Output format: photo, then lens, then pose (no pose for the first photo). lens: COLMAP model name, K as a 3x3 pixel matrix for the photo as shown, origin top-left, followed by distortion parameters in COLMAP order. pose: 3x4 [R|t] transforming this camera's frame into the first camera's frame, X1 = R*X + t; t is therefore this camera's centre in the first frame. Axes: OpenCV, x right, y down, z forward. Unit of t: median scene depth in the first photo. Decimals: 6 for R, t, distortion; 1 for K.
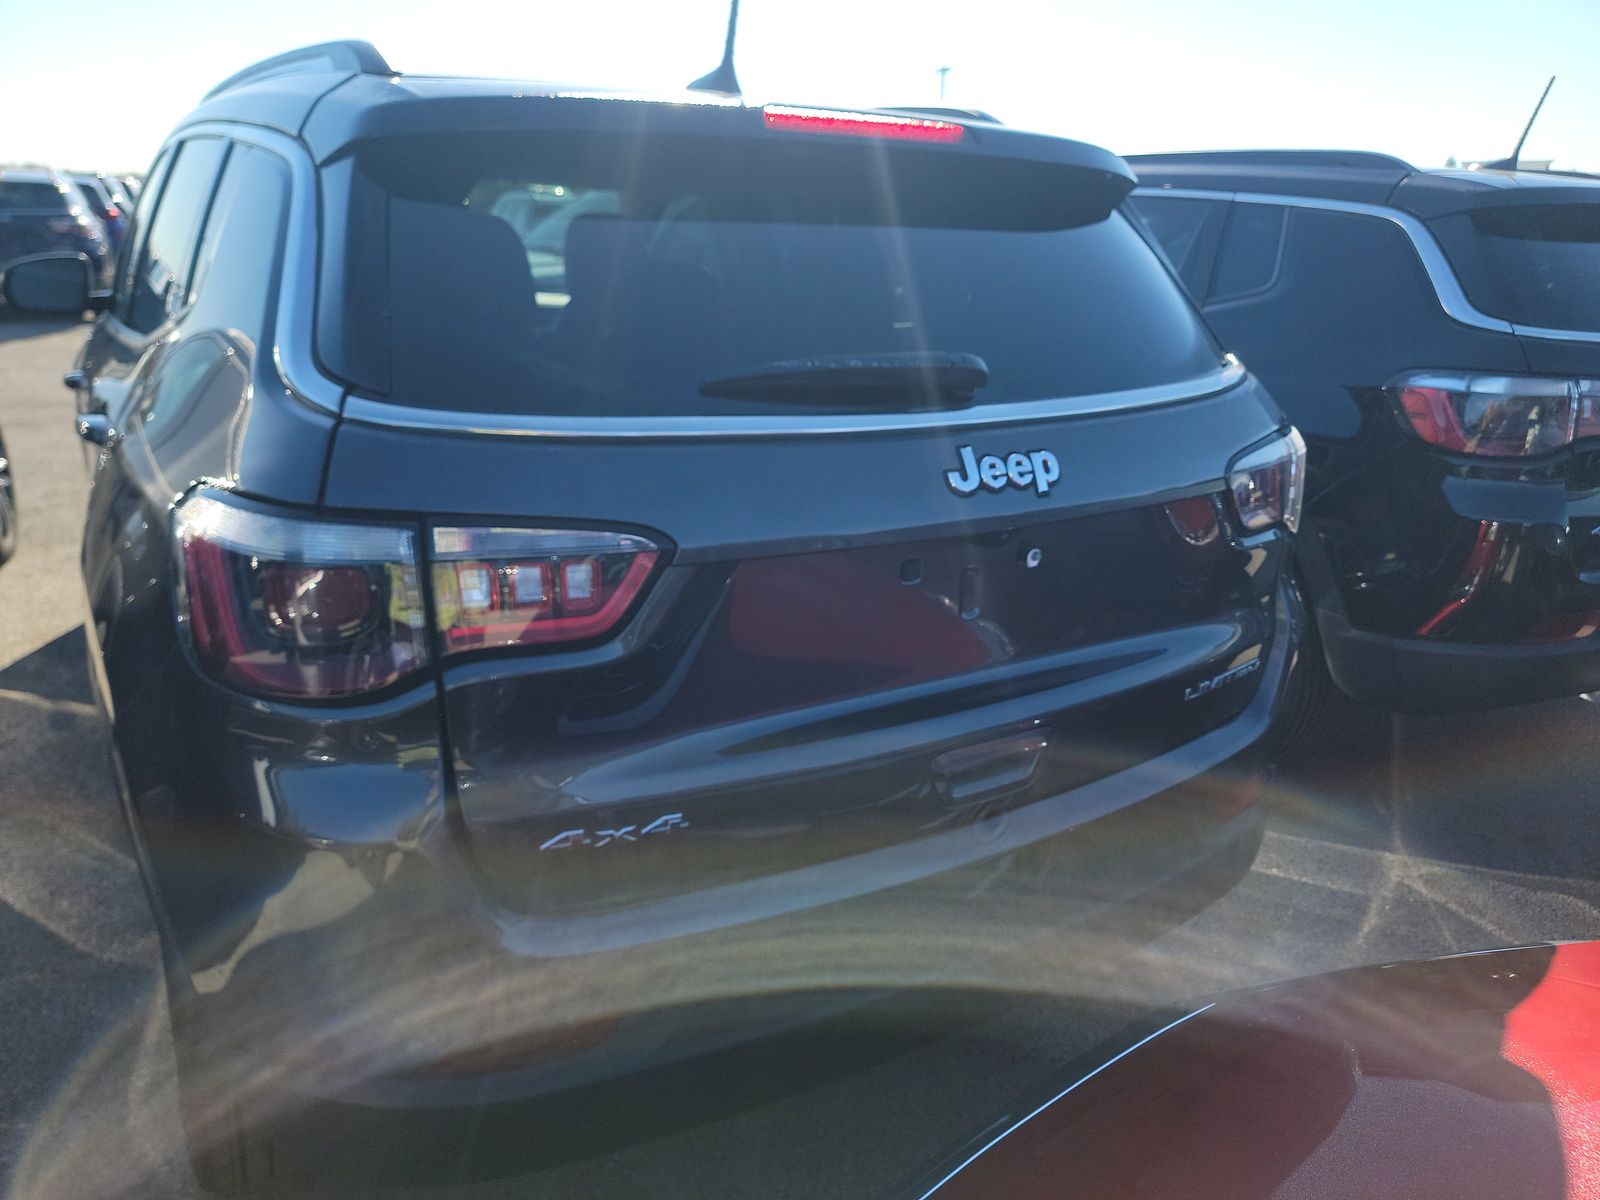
lens RADIAL K [[1143.6, 0, 808.7], [0, 1143.6, 599.3], [0, 0, 1]] dist [0.071067, -0.059117]
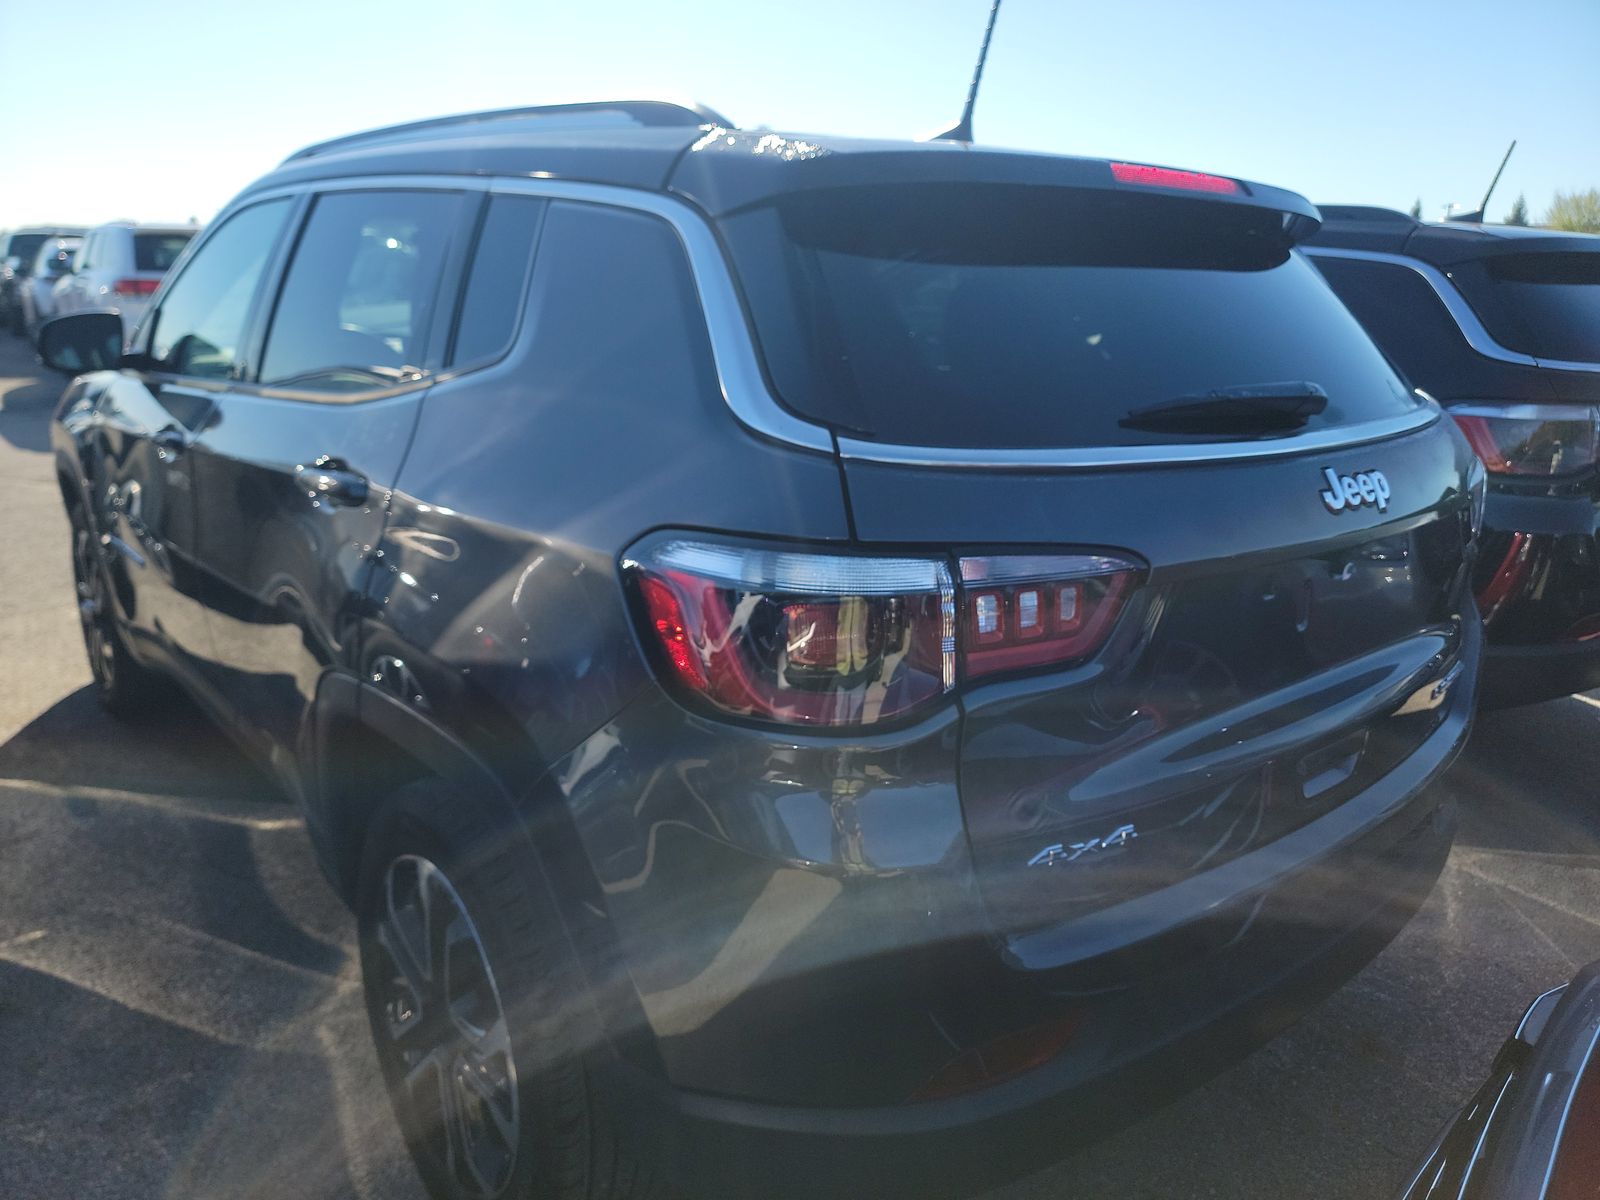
lens RADIAL K [[1143.6, 0, 808.7], [0, 1143.6, 599.3], [0, 0, 1]] dist [0.071067, -0.059117]
pose [[0.989695, -0.043502, 0.136424, -0.363614], [0.049120, 0.998066, -0.038087, 0.005419], [-0.134503, 0.044395, 0.989918, -0.005452]]
